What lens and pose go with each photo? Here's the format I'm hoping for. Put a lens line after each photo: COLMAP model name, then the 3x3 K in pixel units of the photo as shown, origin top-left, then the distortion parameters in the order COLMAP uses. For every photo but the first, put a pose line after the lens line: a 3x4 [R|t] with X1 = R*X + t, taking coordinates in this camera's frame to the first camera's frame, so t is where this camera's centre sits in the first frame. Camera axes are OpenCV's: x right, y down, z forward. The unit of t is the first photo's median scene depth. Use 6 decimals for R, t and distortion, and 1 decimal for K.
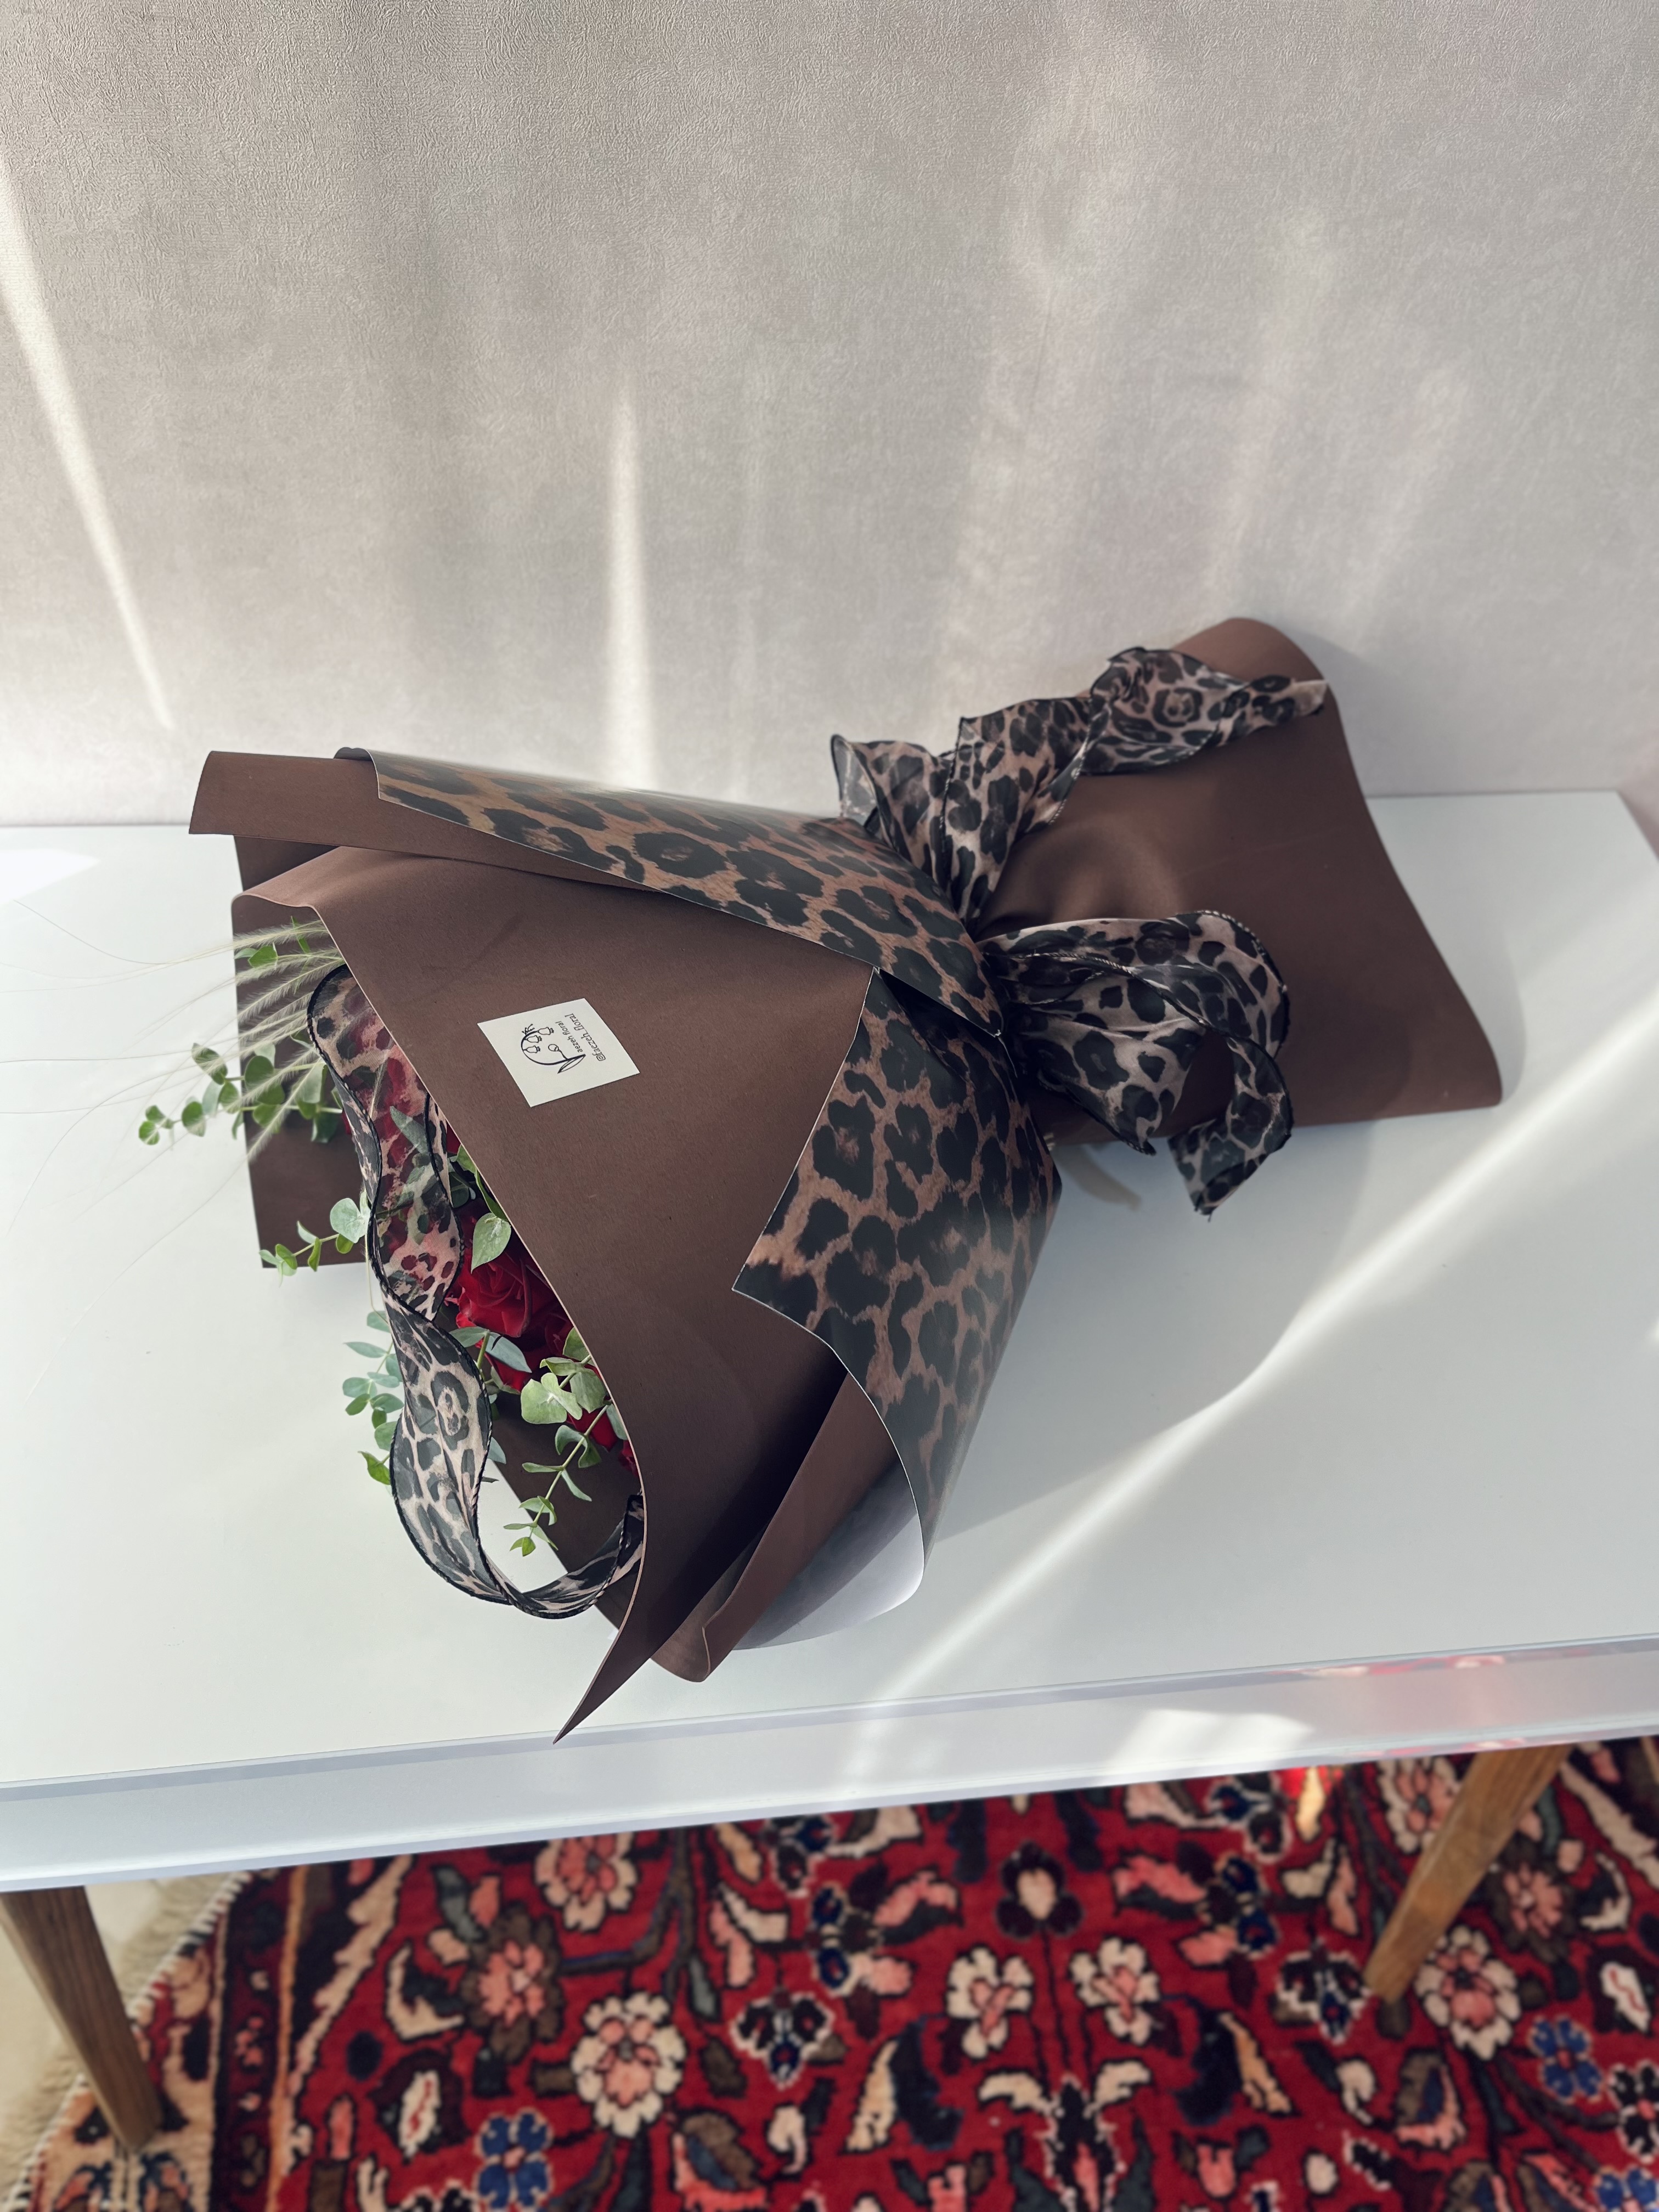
lens RADIAL K [[1705.2, 0, 829.5], [0, 1705.2, 1106.0], [0, 0, 1]] dist [0.063832, -0.081245]
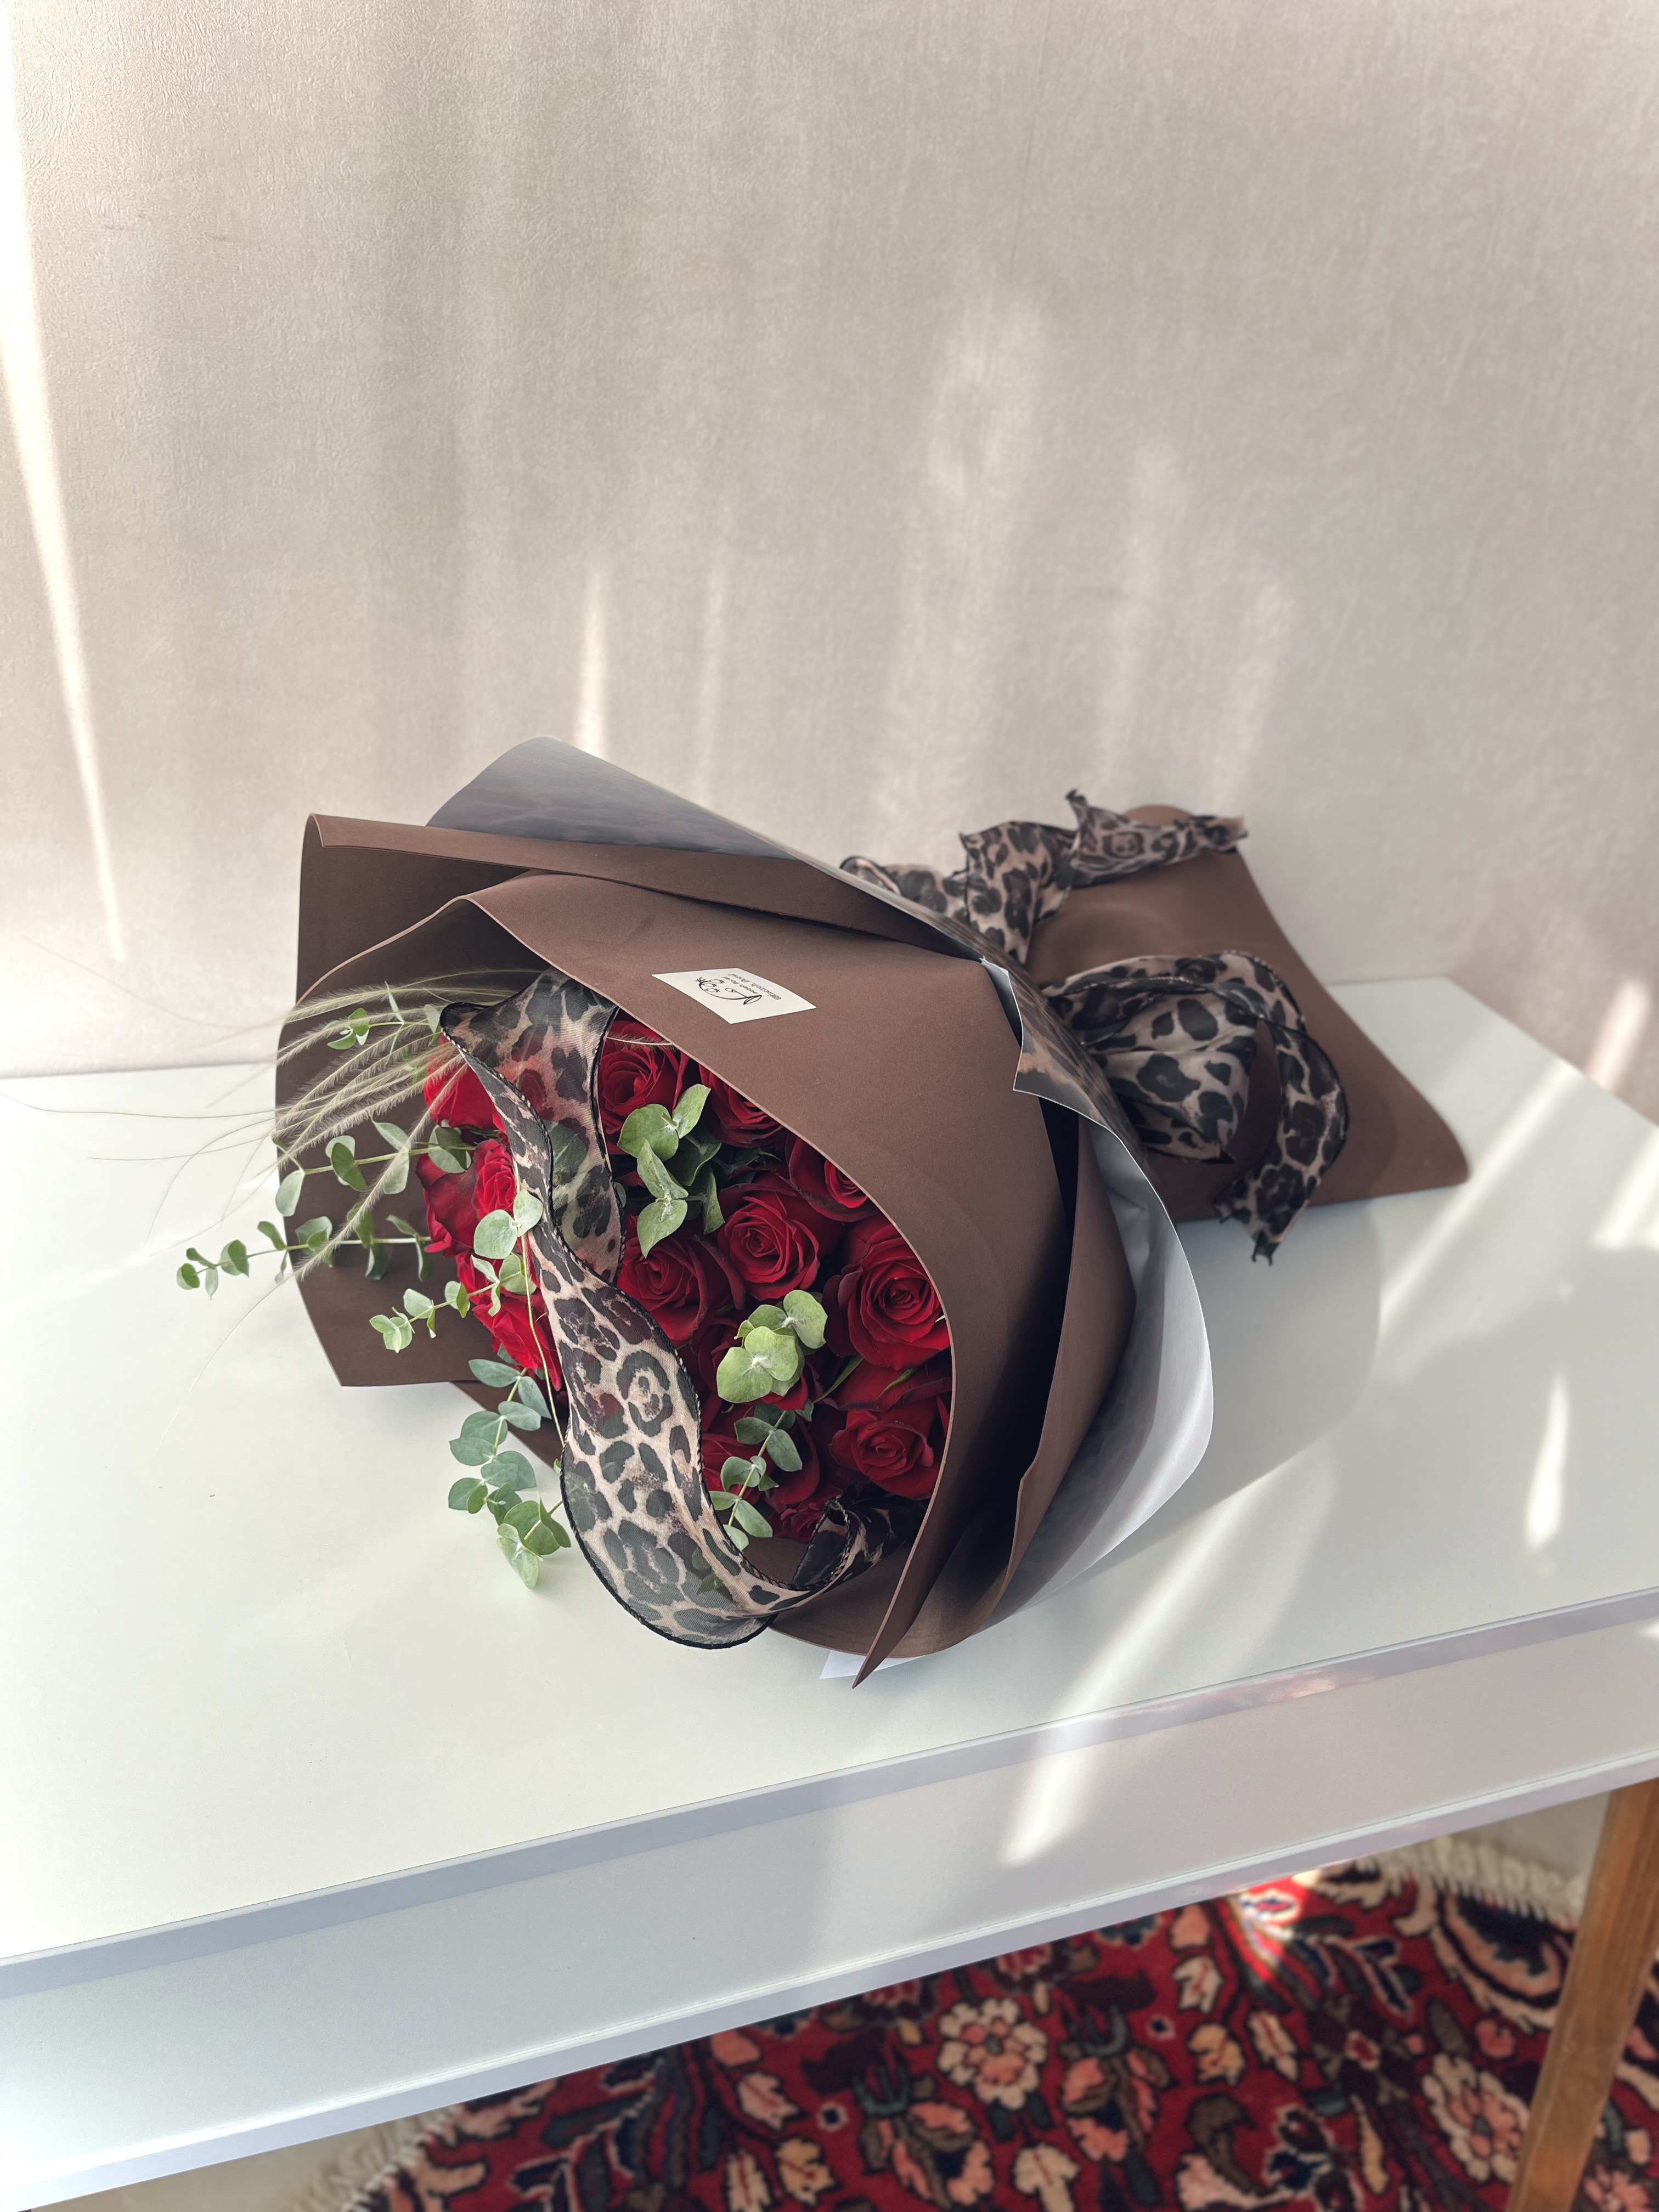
lens RADIAL K [[1717.4, 0, 834.6], [0, 1717.4, 1111.5], [0, 0, 1]] dist [0.070028, -0.122045]
pose [[0.974587, -0.086072, 0.206811, -0.249052], [0.151603, 0.933108, -0.326076, 0.291756], [-0.164911, 0.349142, 0.922444, 0.063816]]
